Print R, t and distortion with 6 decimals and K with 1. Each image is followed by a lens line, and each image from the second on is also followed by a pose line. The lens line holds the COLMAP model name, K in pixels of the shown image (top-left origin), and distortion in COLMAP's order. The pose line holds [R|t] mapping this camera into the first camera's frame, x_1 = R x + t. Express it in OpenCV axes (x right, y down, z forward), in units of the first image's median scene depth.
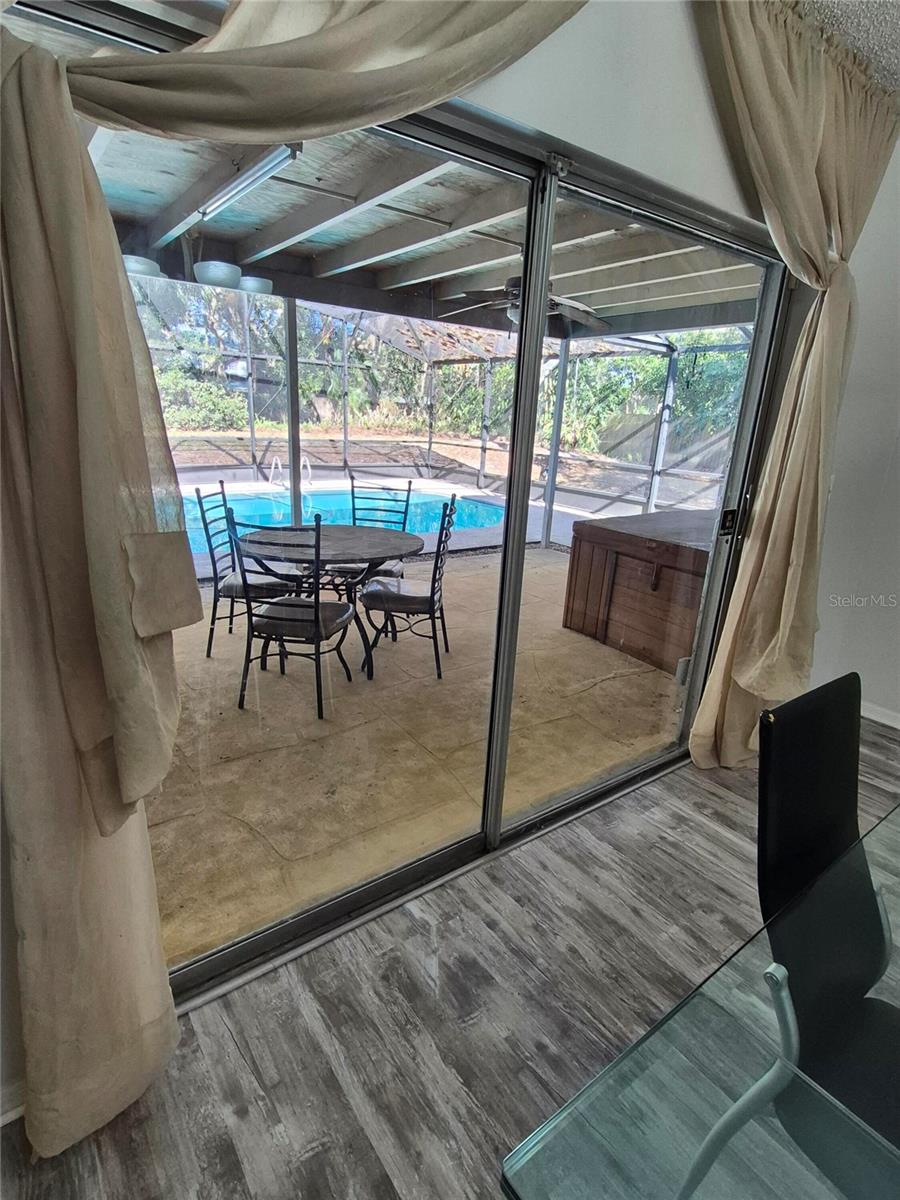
lens RADIAL K [[617.3, 0, 456.0], [0, 617.3, 604.6], [0, 0, 1]] dist [0.000562, -0.001214]
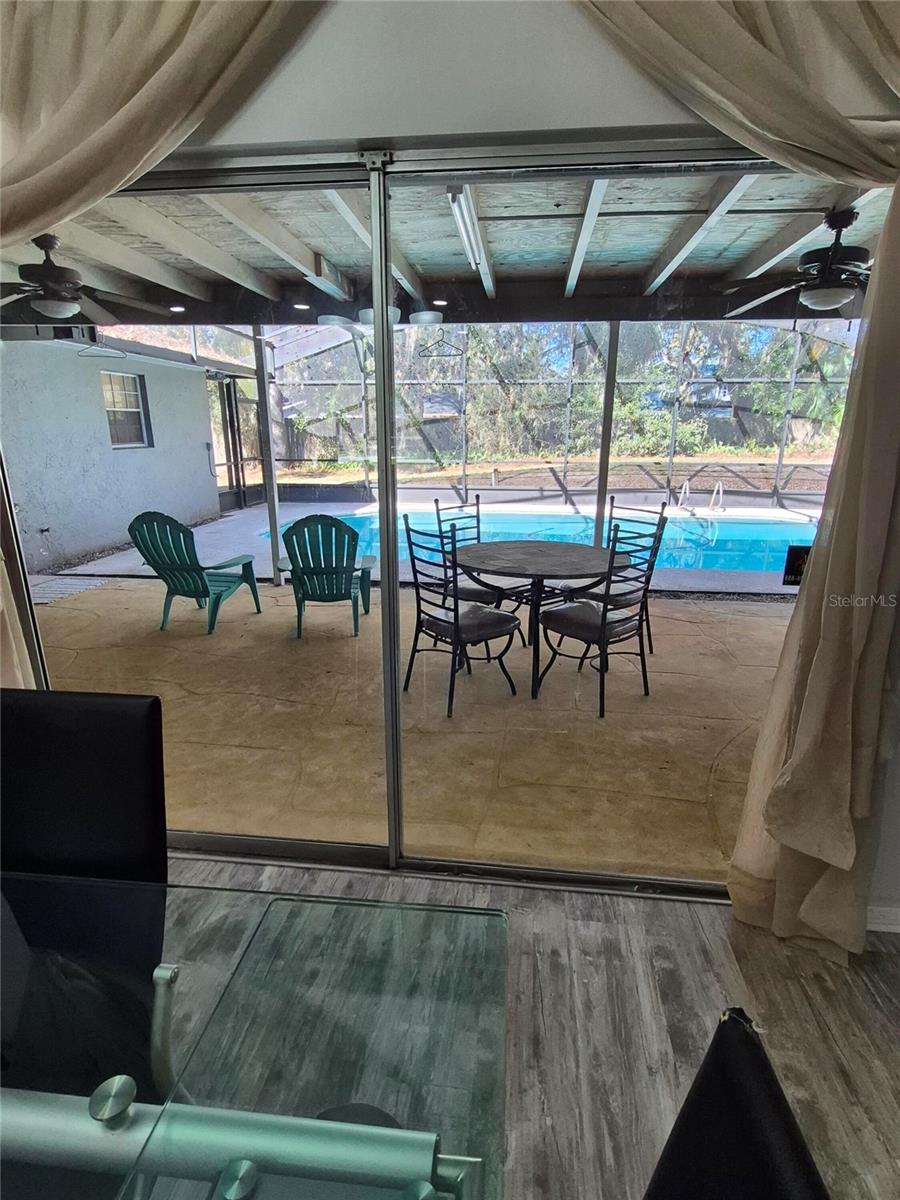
lens RADIAL K [[617.3, 0, 456.0], [0, 617.3, 604.6], [0, 0, 1]] dist [0.000562, -0.001214]
pose [[0.727557, 0.144451, -0.670668, 0.375751], [-0.172341, 0.984717, 0.025132, -0.027487], [0.664048, 0.097299, 0.741332, 0.160594]]
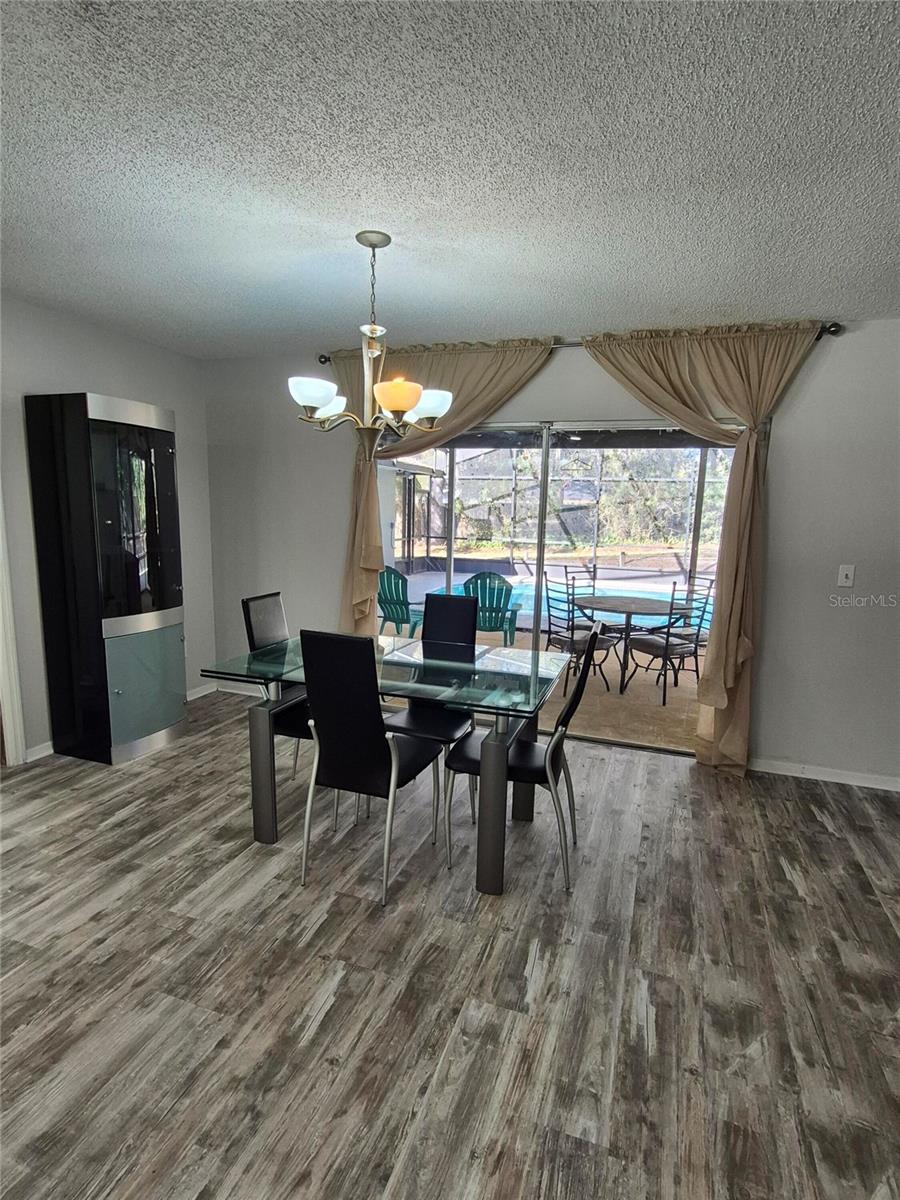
lens RADIAL K [[617.3, 0, 456.0], [0, 617.3, 604.6], [0, 0, 1]] dist [0.000562, -0.001214]
pose [[0.561841, 0.094133, -0.821872, 0.786583], [-0.245522, 0.967714, -0.057004, 0.086851], [0.789971, 0.233815, 0.566813, -0.208491]]
